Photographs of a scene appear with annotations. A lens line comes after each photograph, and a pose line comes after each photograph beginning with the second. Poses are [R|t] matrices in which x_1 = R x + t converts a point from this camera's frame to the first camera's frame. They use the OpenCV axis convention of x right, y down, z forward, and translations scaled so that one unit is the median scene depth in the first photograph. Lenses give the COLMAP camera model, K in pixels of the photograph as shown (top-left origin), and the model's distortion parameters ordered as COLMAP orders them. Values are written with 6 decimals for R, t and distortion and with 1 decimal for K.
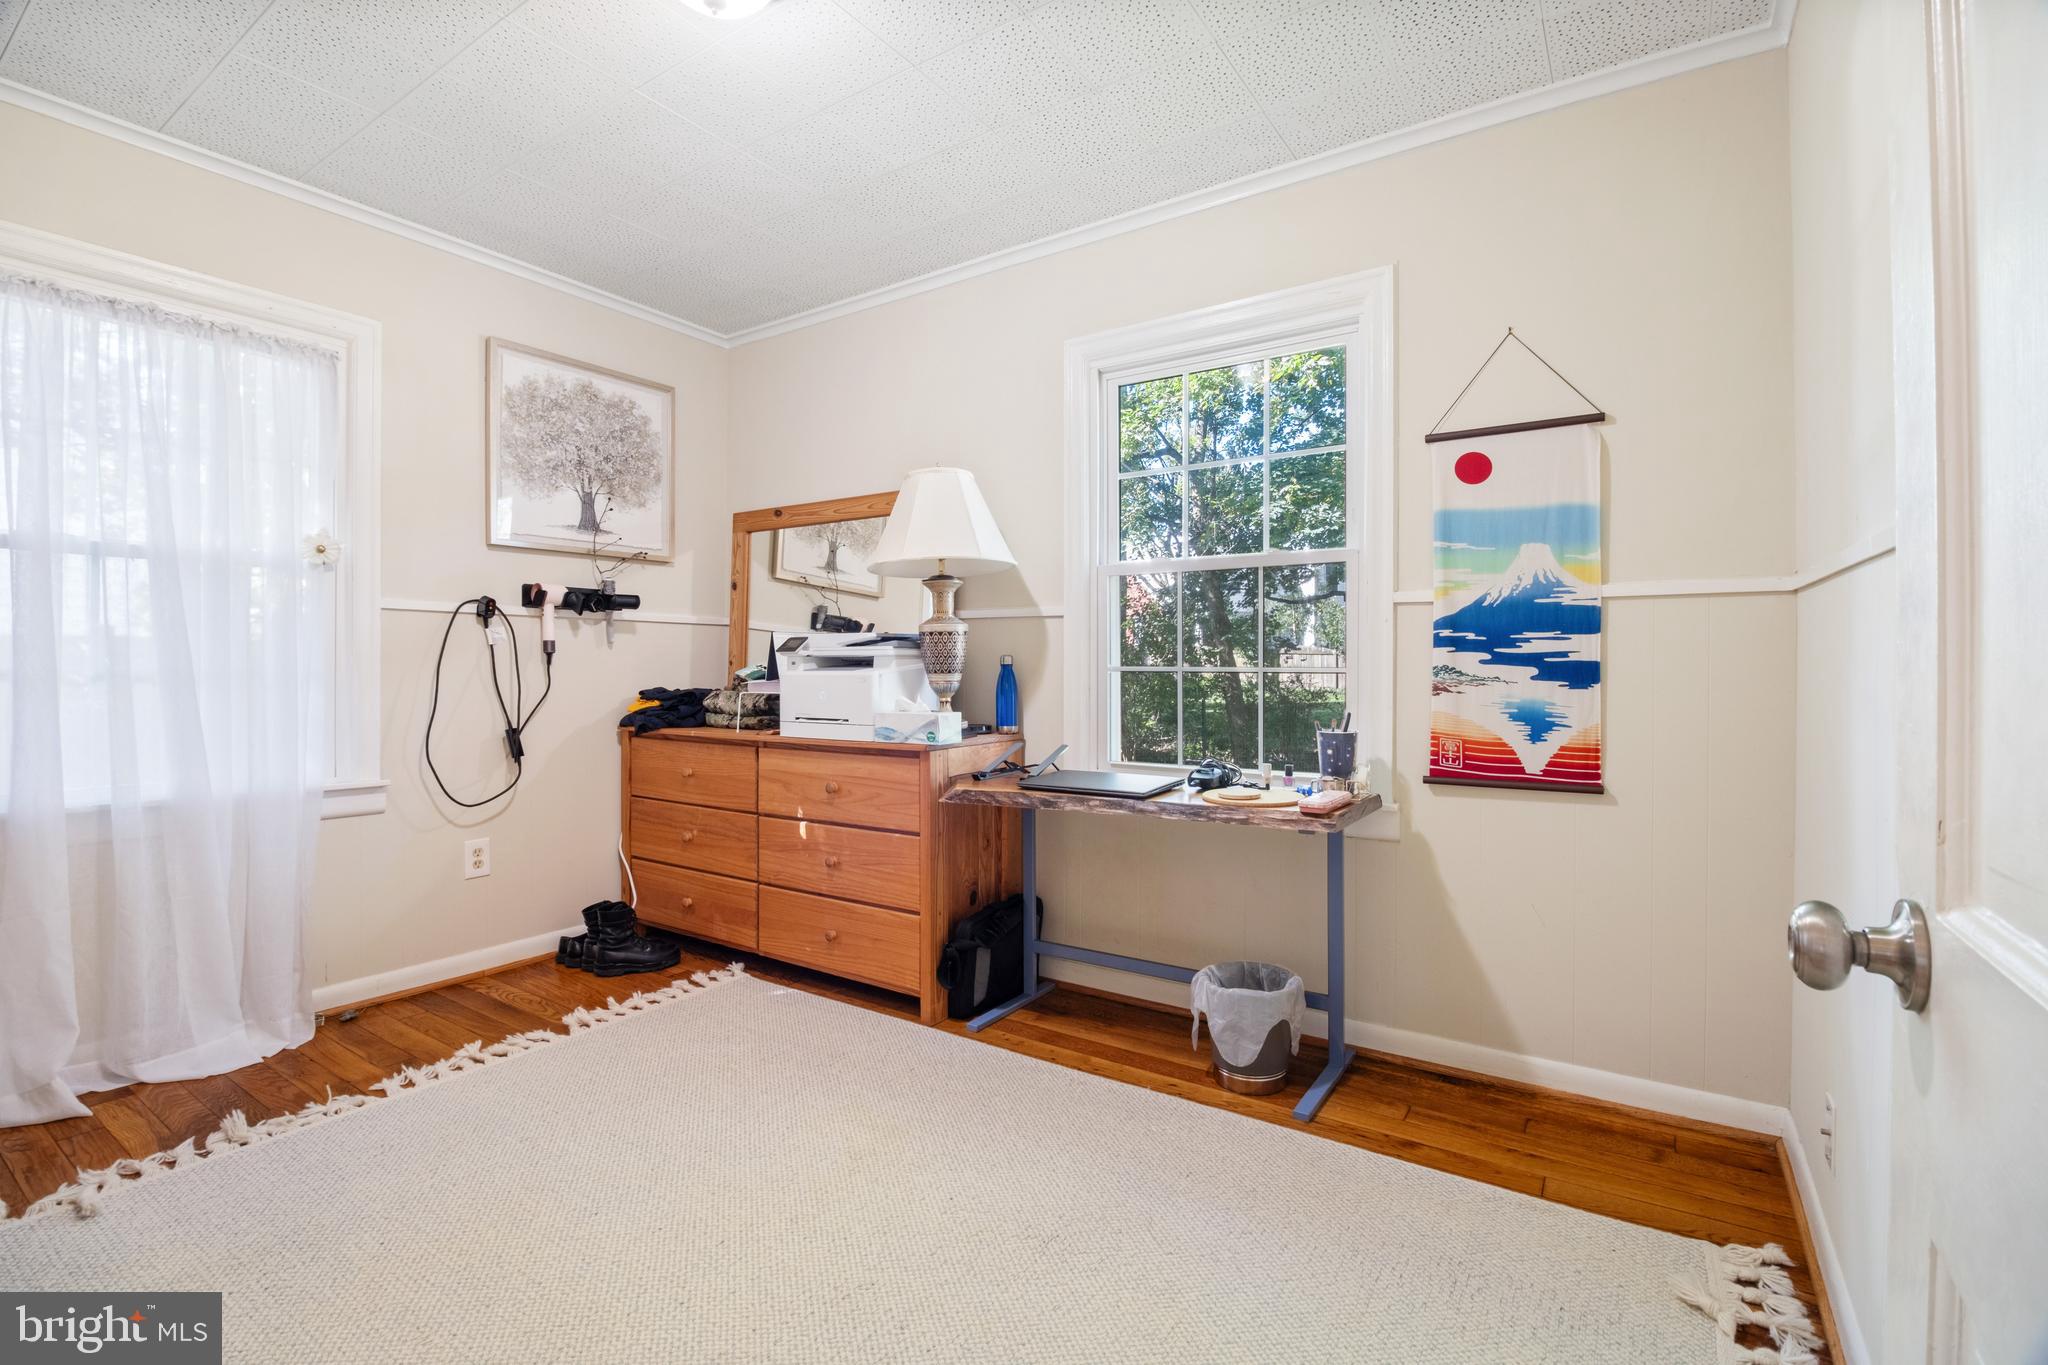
lens RADIAL K [[921.9, 0, 1021.0], [0, 921.9, 671.8], [0, 0, 1]] dist [-0.006437, -0.007737]
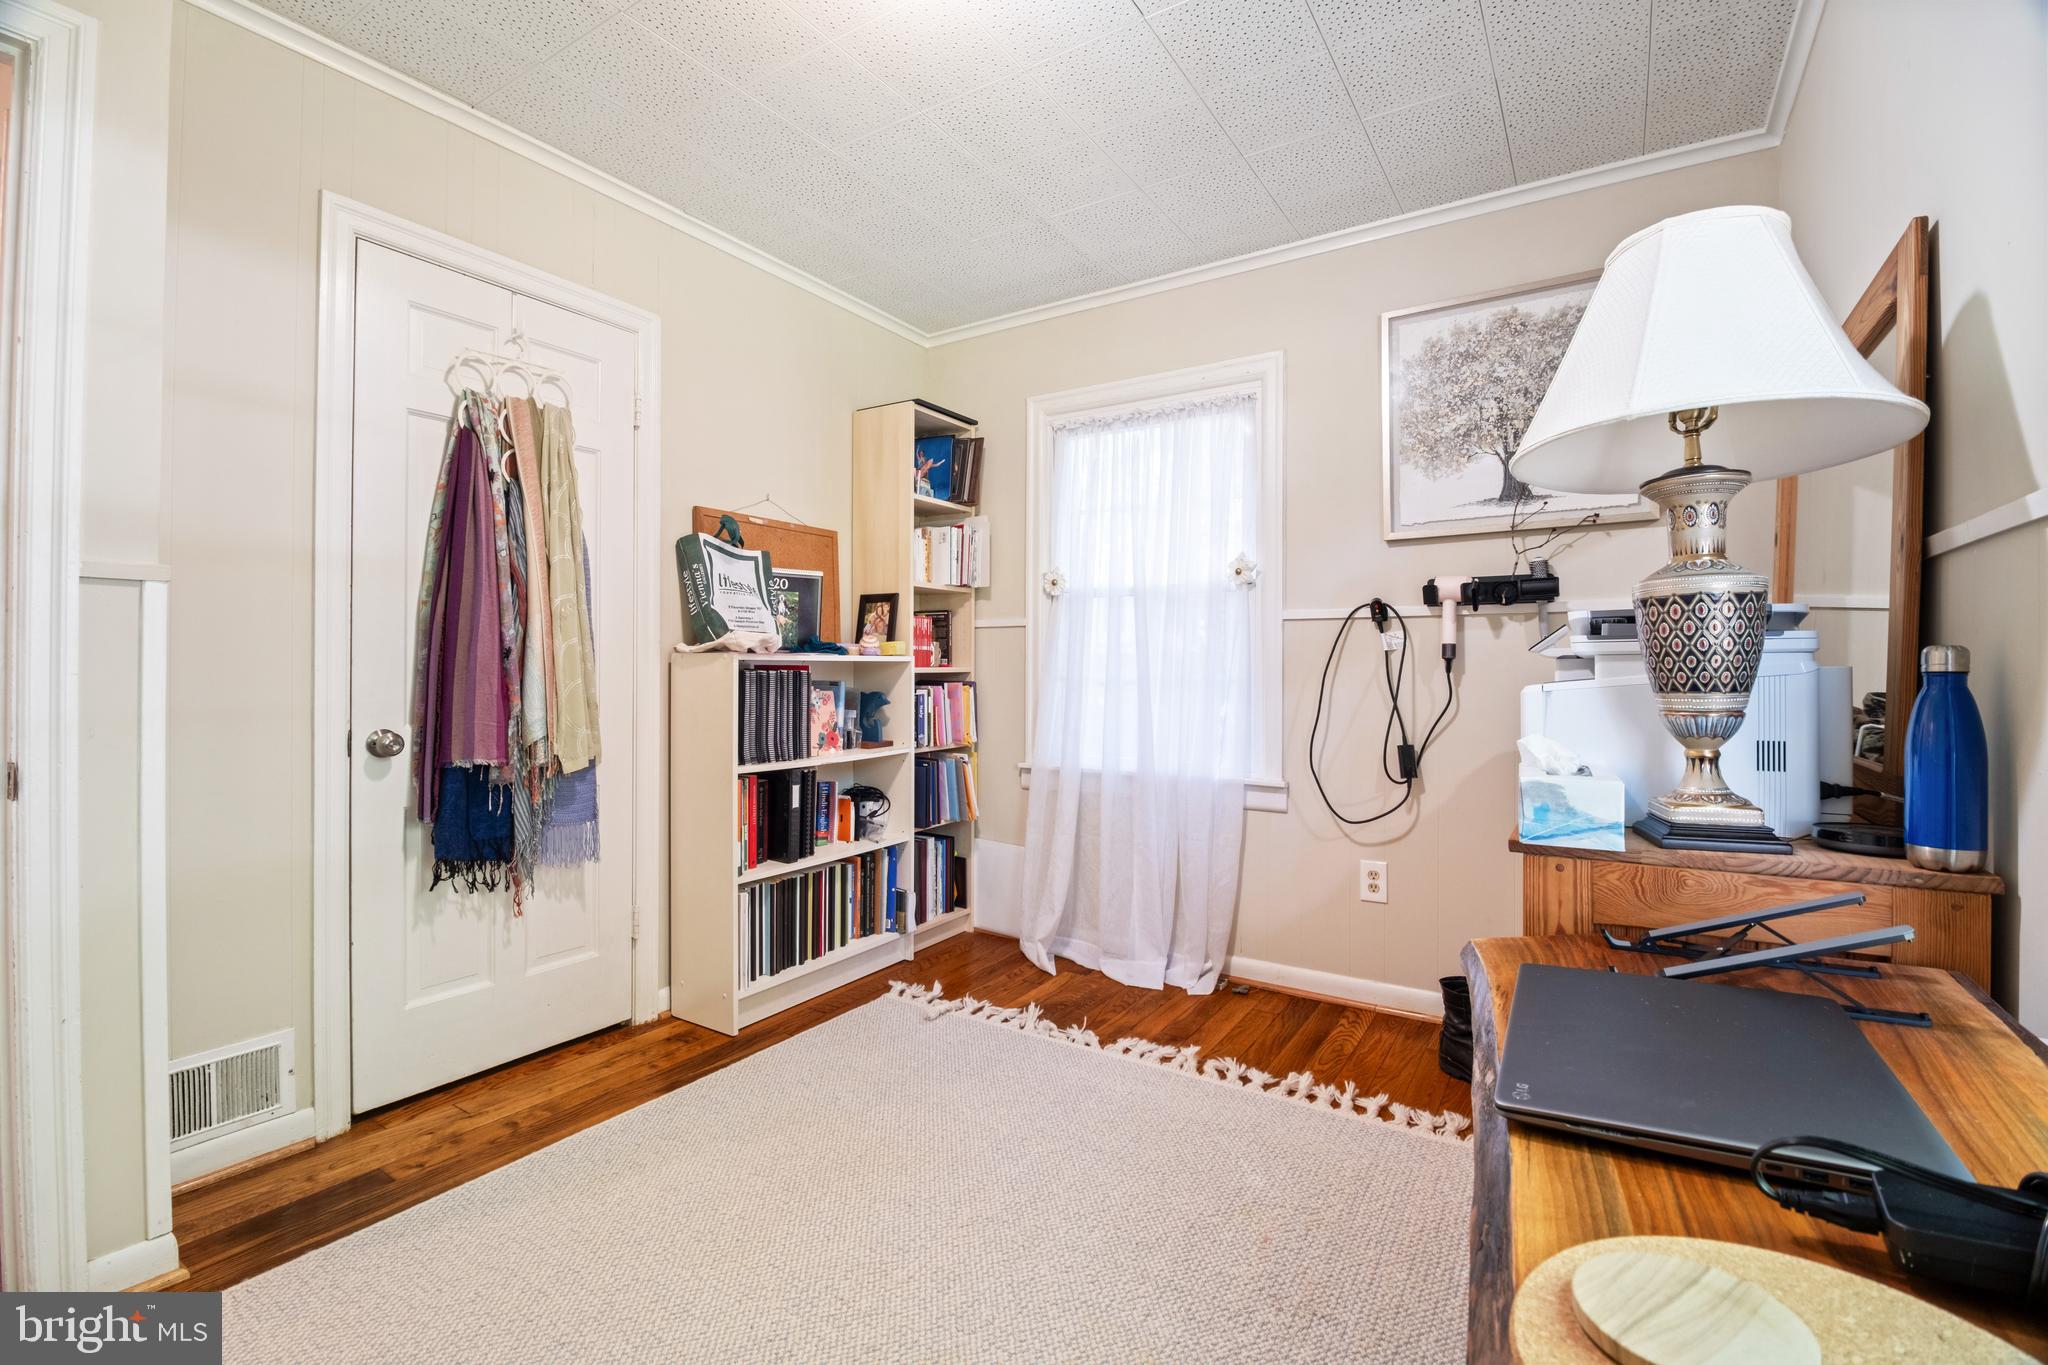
lens RADIAL K [[921.9, 0, 1035.0], [0, 921.9, 671.9], [0, 0, 1]] dist [-0.006437, -0.007737]
pose [[0.005282, -0.000856, -0.999986, 0.343250], [-0.006645, 0.999978, -0.000891, -0.005873], [0.999964, 0.006650, 0.005276, 0.666117]]
